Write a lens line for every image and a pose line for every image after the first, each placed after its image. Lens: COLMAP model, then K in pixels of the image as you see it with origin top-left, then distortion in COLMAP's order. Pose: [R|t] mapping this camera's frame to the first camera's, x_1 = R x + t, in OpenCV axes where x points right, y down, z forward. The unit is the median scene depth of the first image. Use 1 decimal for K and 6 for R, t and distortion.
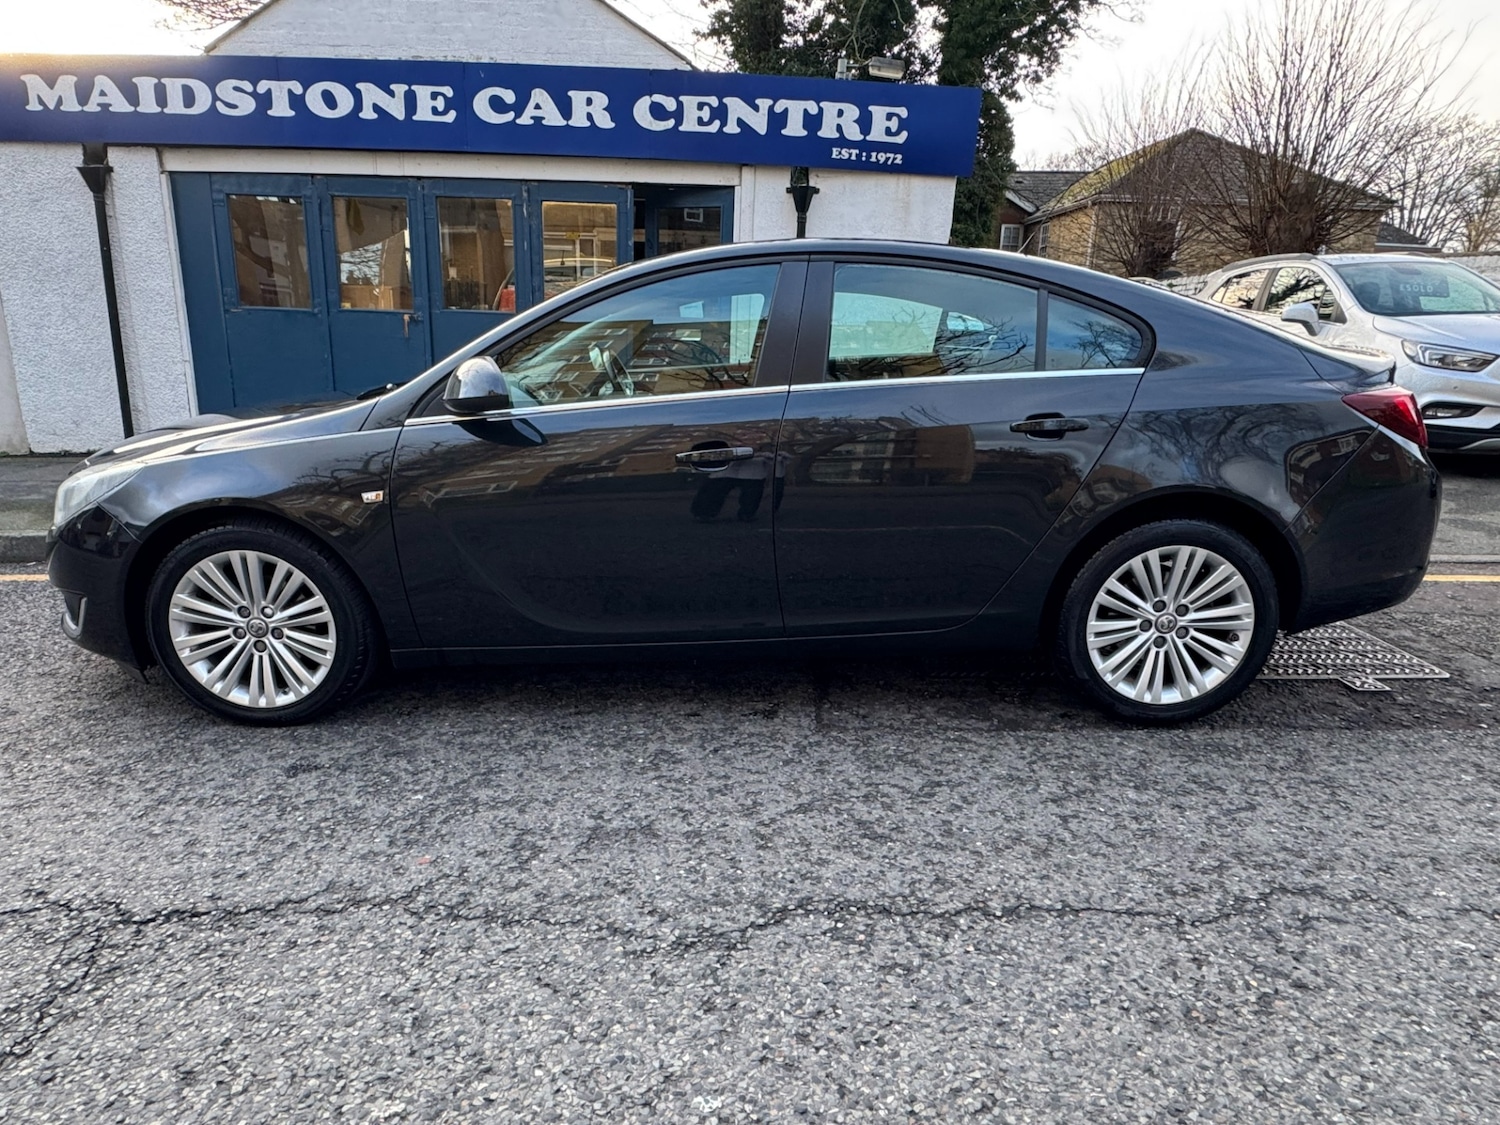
lens RADIAL K [[903.6, 0, 740.0], [0, 903.6, 567.9], [0, 0, 1]] dist [-0.002508, 0.001646]
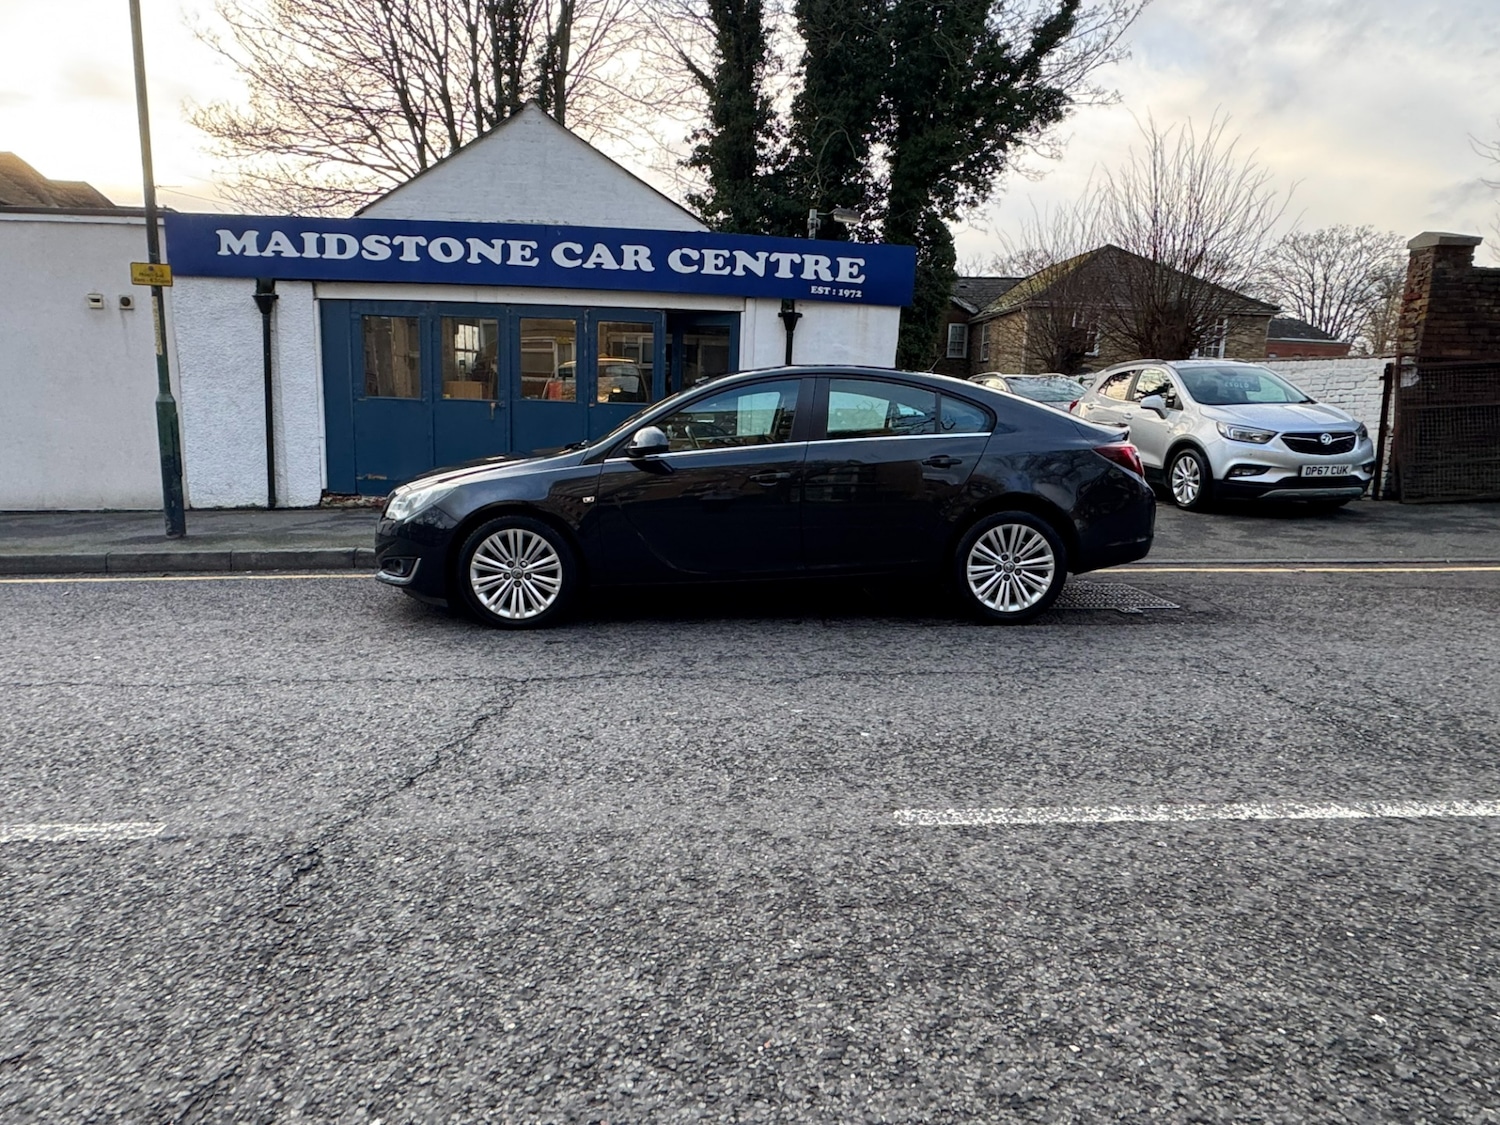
lens RADIAL K [[903.6, 0, 744.6], [0, 903.6, 562.3], [0, 0, 1]] dist [-0.002508, 0.001646]
pose [[0.999054, -0.006037, 0.043076, -0.063503], [0.010160, 0.995316, -0.096143, 0.091753], [-0.042293, 0.096490, 0.994435, -0.340750]]
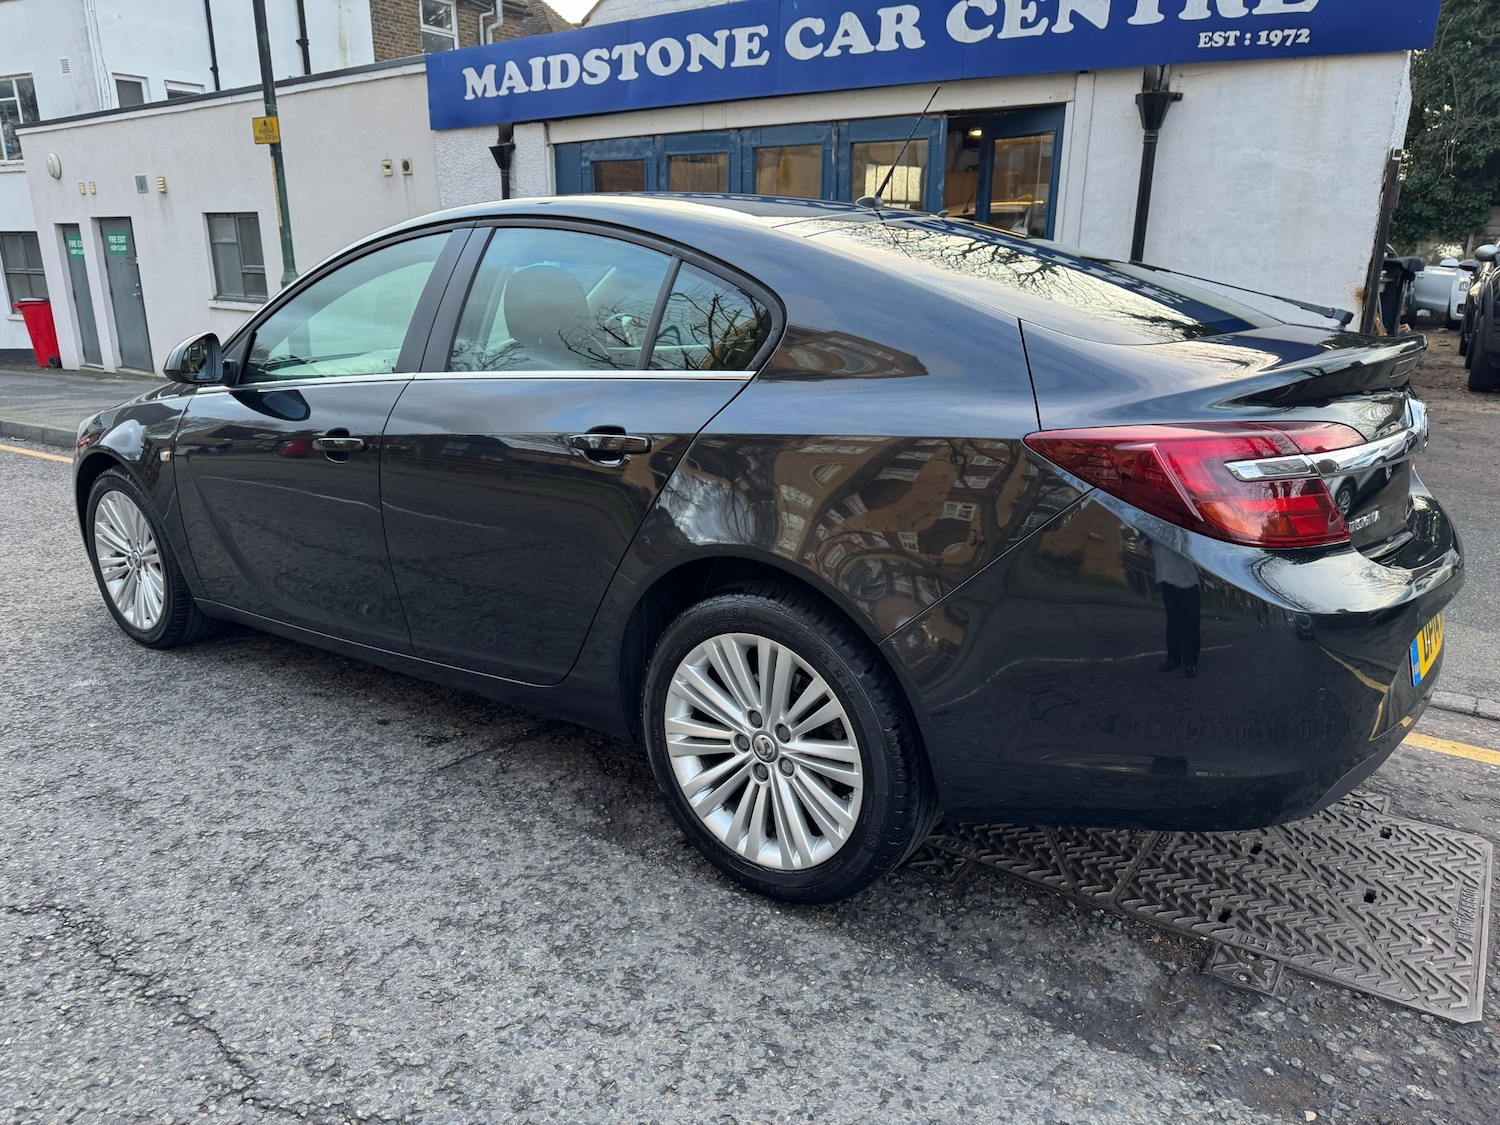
lens RADIAL K [[1056.8, 0, 740.7], [0, 1056.8, 571.6], [0, 0, 1]] dist [0.032881, -0.035880]
pose [[0.799778, 0.152124, -0.580701, 0.363749], [-0.148180, 0.987452, 0.054597, -0.044377], [0.581720, 0.042383, 0.812284, 0.138927]]
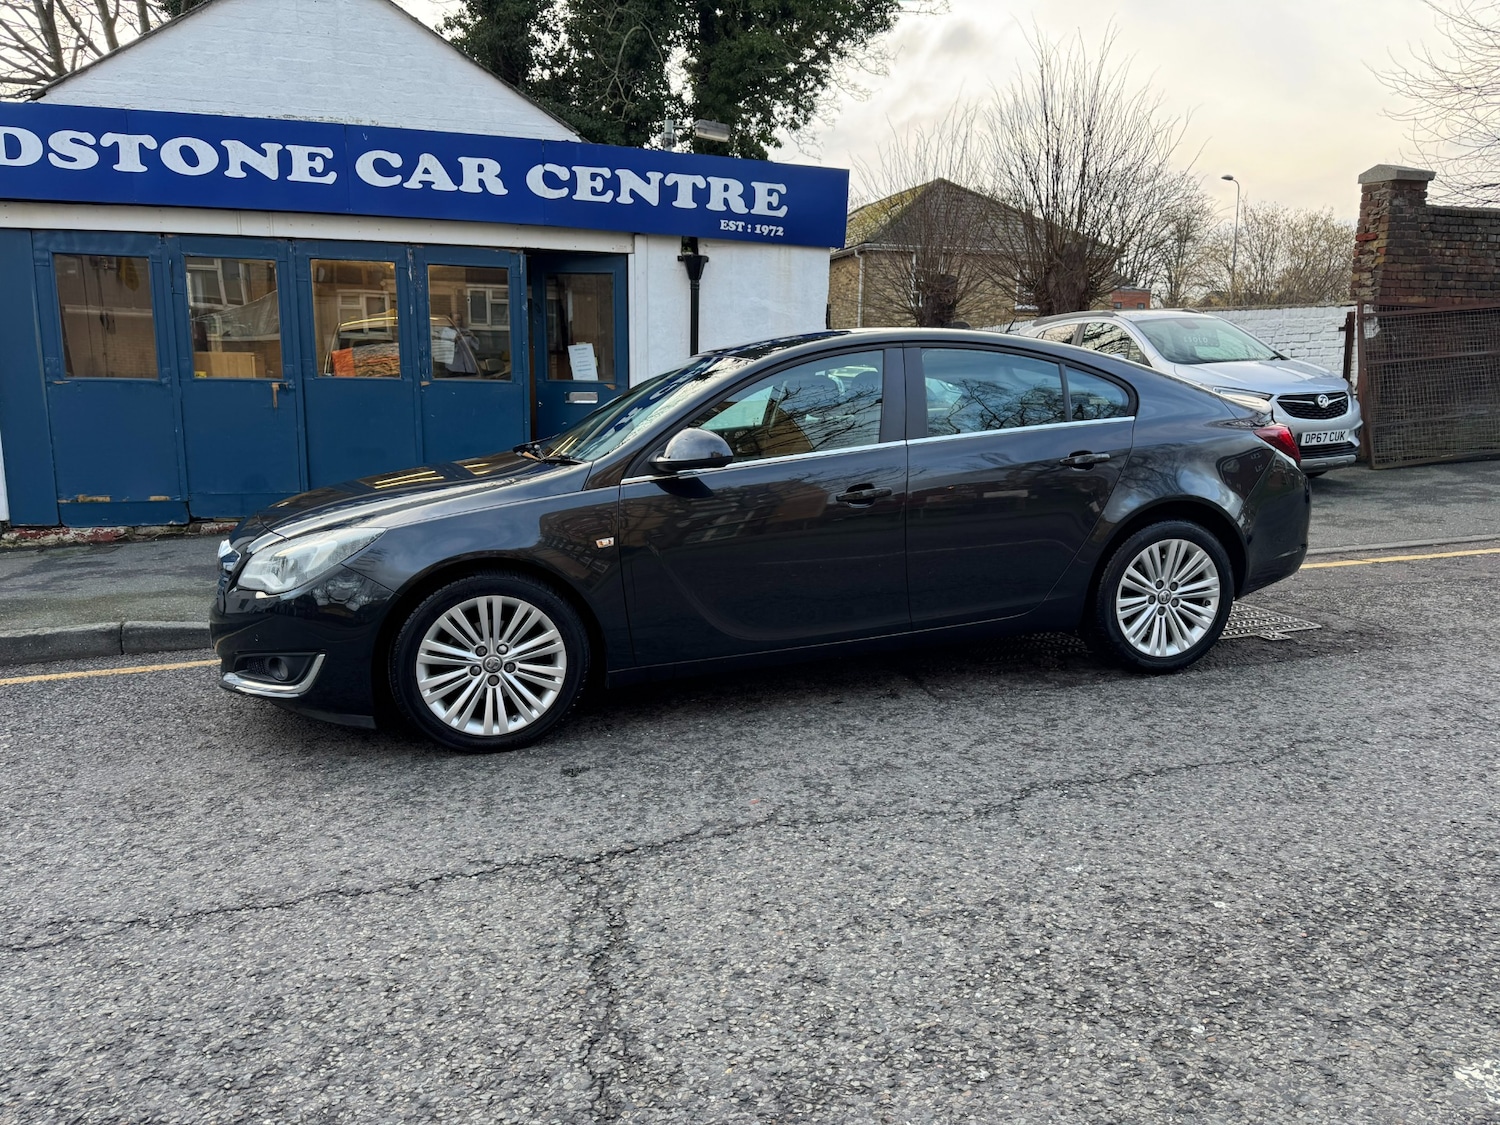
lens RADIAL K [[1056.8, 0, 752.9], [0, 1056.8, 568.2], [0, 0, 1]] dist [0.032881, -0.035880]
pose [[0.957411, -0.072554, 0.279462, -0.238841], [0.094969, 0.993189, -0.067502, 0.027543], [-0.272661, 0.091168, 0.957781, -0.160681]]
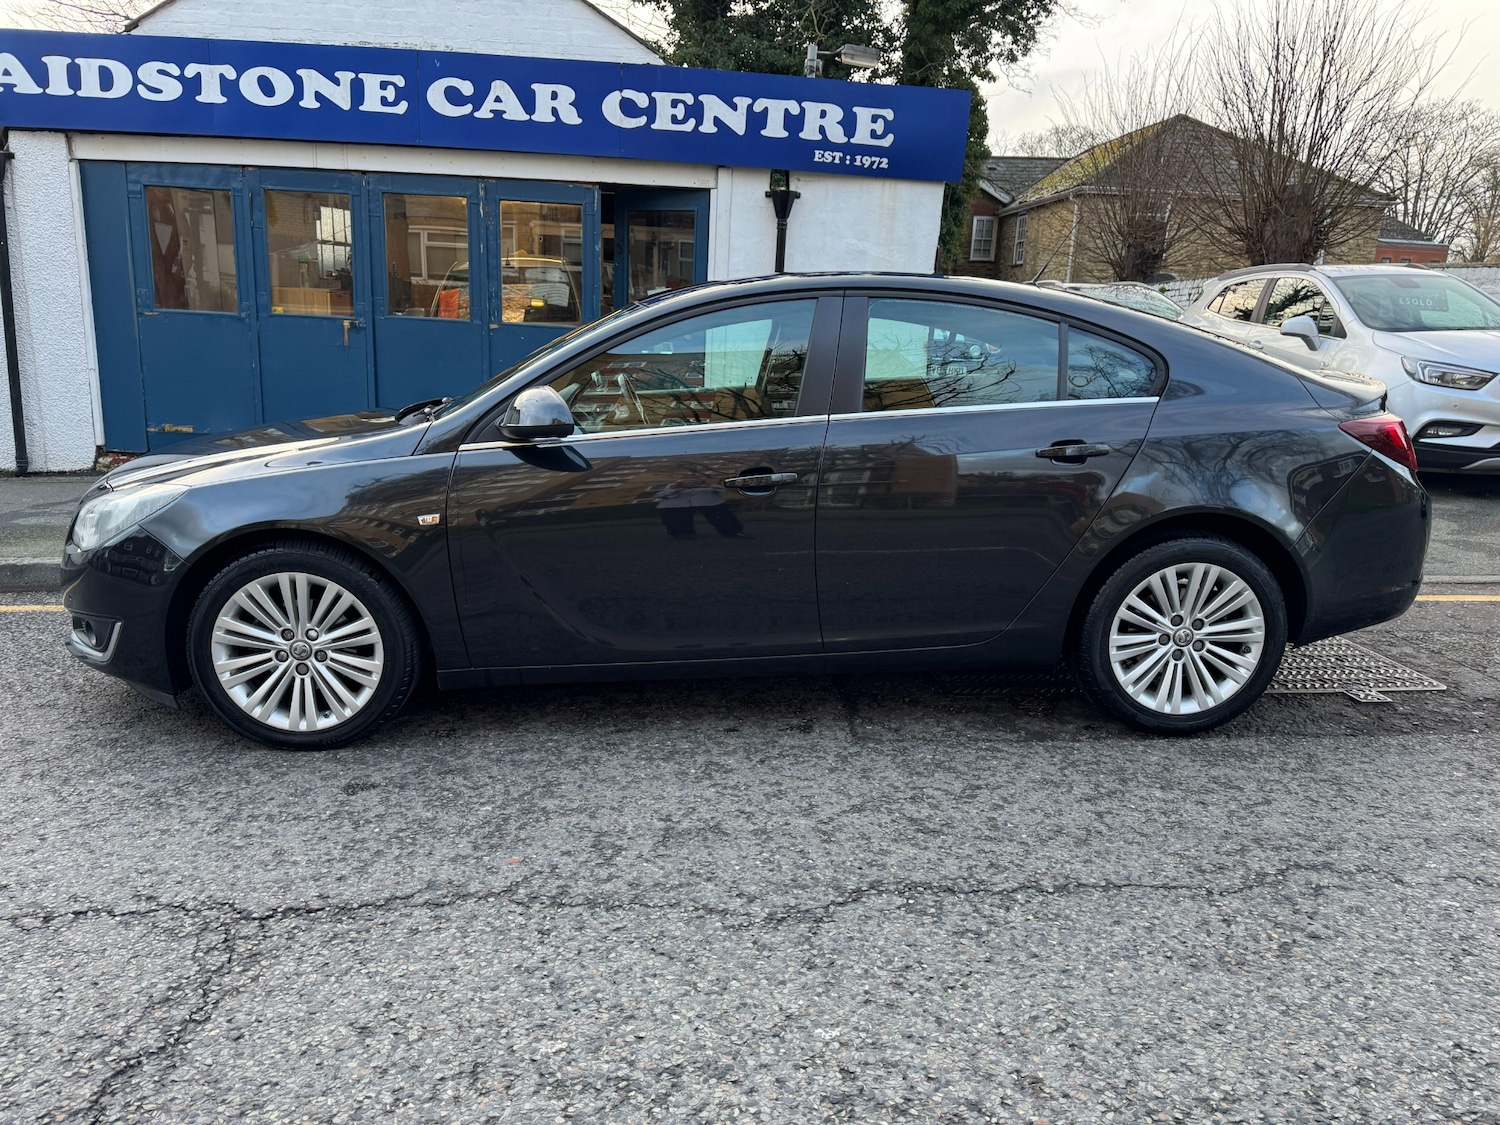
lens RADIAL K [[1056.8, 0, 737.6], [0, 1056.8, 568.1], [0, 0, 1]] dist [0.032881, -0.035880]
pose [[0.997938, -0.005681, 0.063939, -0.051730], [0.007892, 0.999378, -0.034367, 0.008034], [-0.063704, 0.034801, 0.997362, -0.084808]]
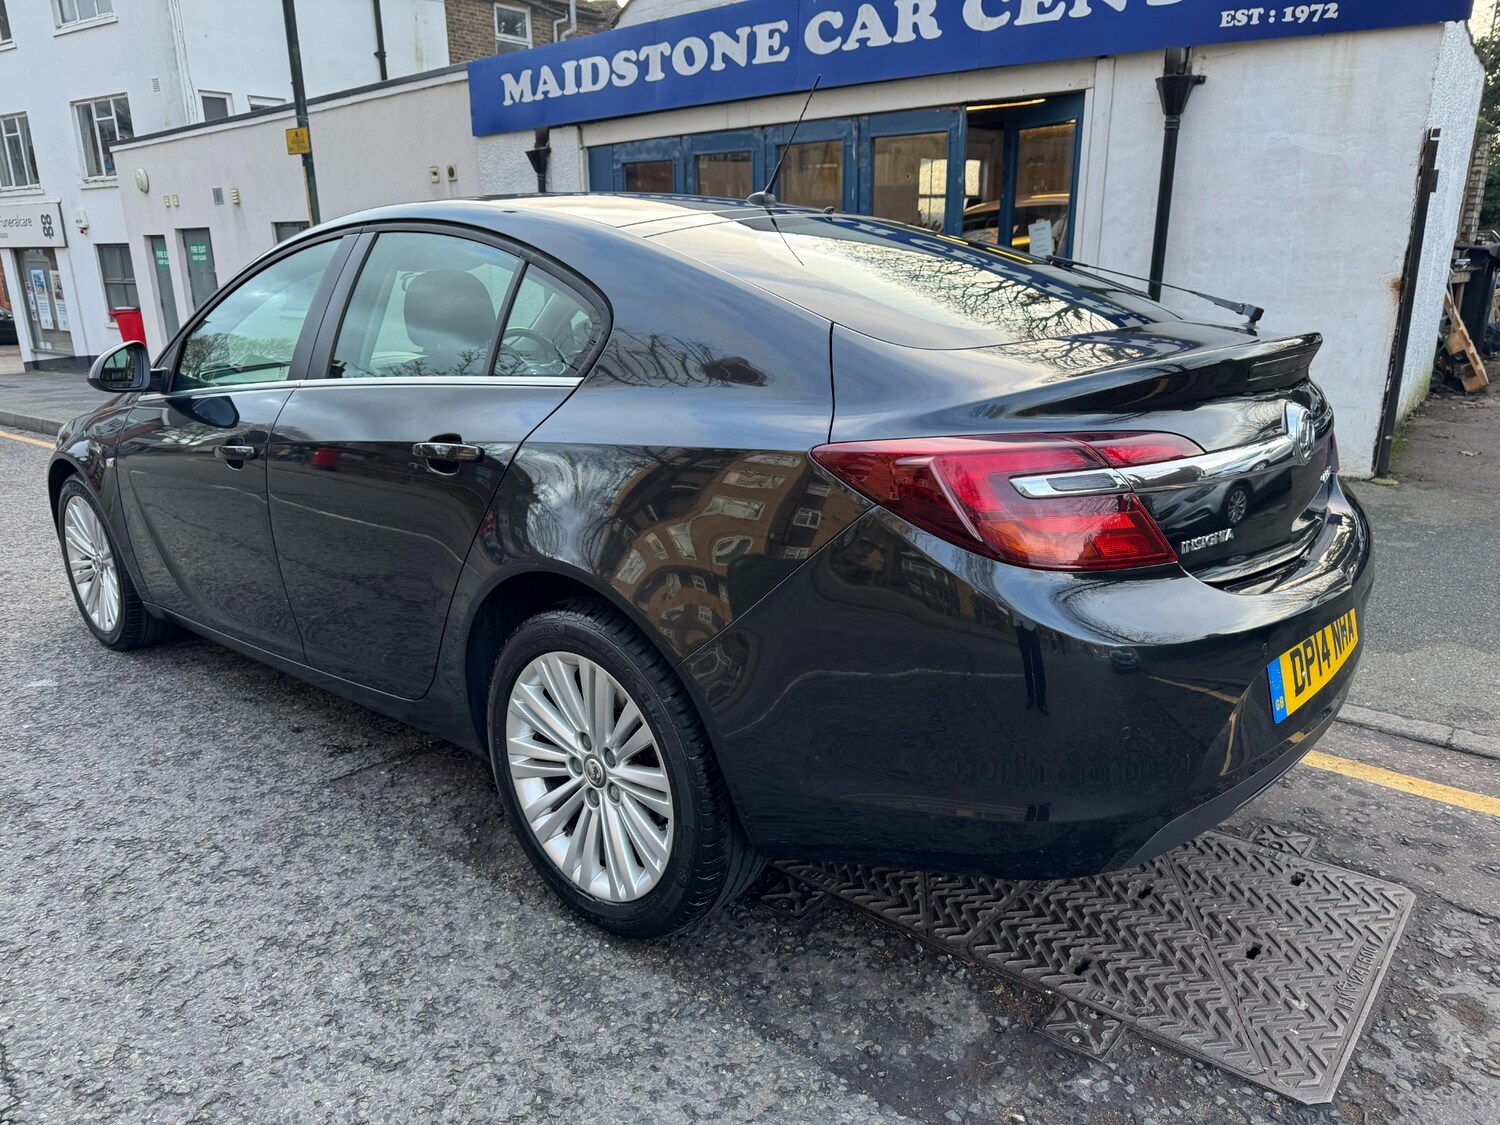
lens RADIAL K [[1056.8, 0, 739.8], [0, 1056.8, 568.4], [0, 0, 1]] dist [0.032881, -0.035880]
pose [[0.745179, 0.157225, -0.648065, 0.412568], [-0.151115, 0.986342, 0.065534, -0.059843], [0.649517, 0.049098, 0.758760, 0.197853]]
